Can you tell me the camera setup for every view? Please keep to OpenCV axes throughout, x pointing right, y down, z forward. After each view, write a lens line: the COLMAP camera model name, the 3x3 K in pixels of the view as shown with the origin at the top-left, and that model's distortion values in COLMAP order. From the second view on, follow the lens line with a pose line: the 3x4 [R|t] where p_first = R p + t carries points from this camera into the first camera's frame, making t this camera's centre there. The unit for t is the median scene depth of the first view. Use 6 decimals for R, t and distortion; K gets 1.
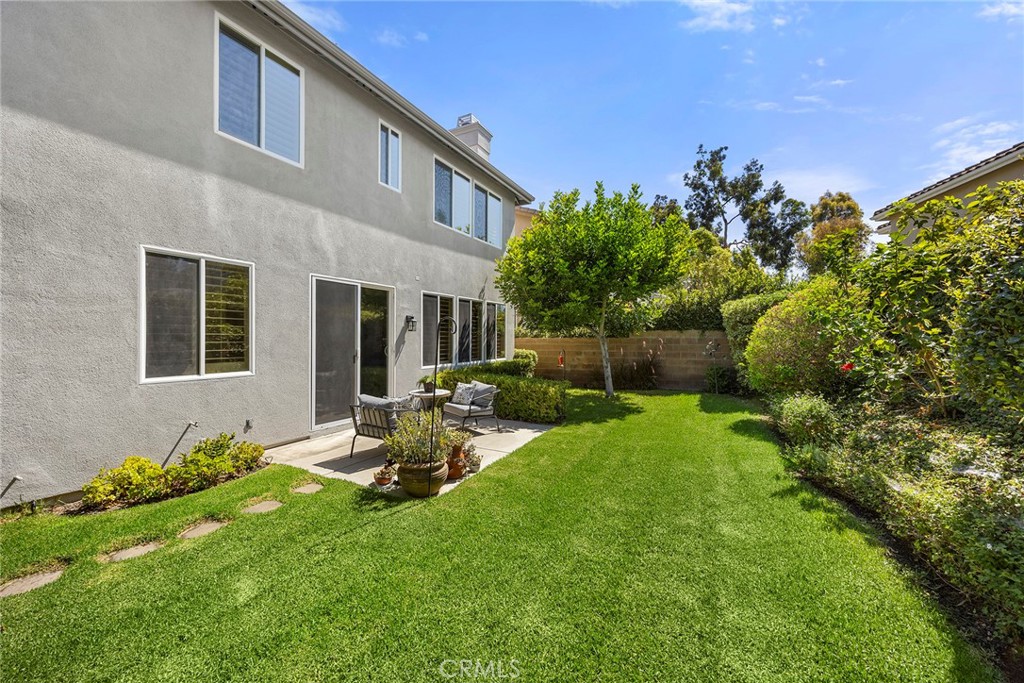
lens RADIAL K [[393.3, 0, 518.7], [0, 393.3, 336.4], [0, 0, 1]] dist [-0.000896, 0.000146]
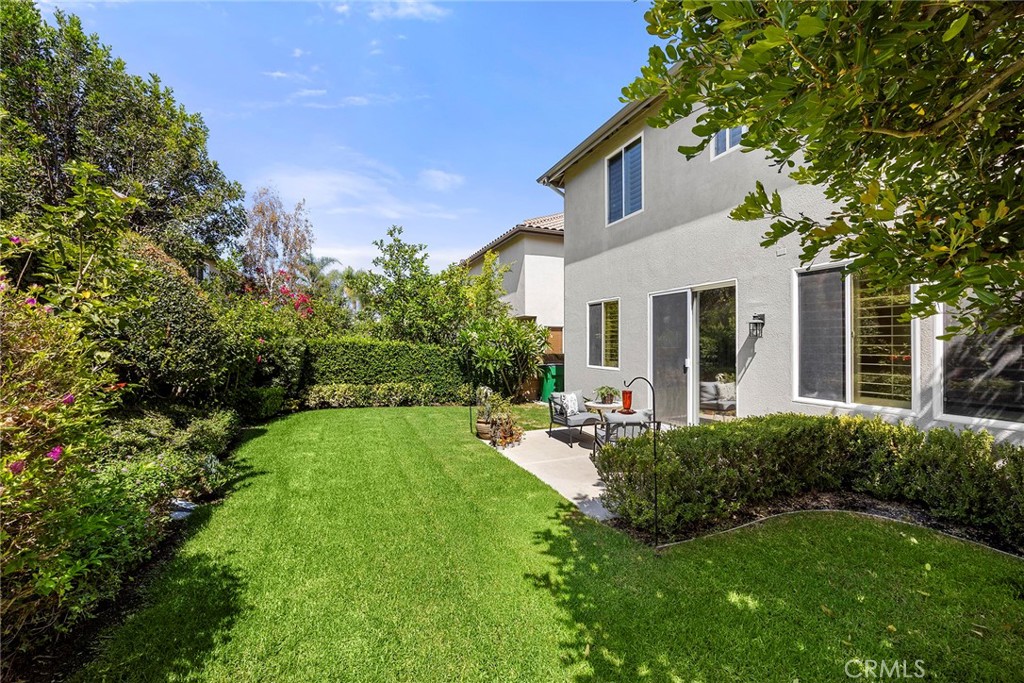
lens RADIAL K [[393.3, 0, 512.1], [0, 393.3, 341.4], [0, 0, 1]] dist [-0.000896, 0.000146]
pose [[-0.628288, -0.007111, -0.777948, 0.700883], [-0.004789, 0.999975, -0.005272, -0.003919], [0.777966, 0.000413, -0.628306, 1.491692]]
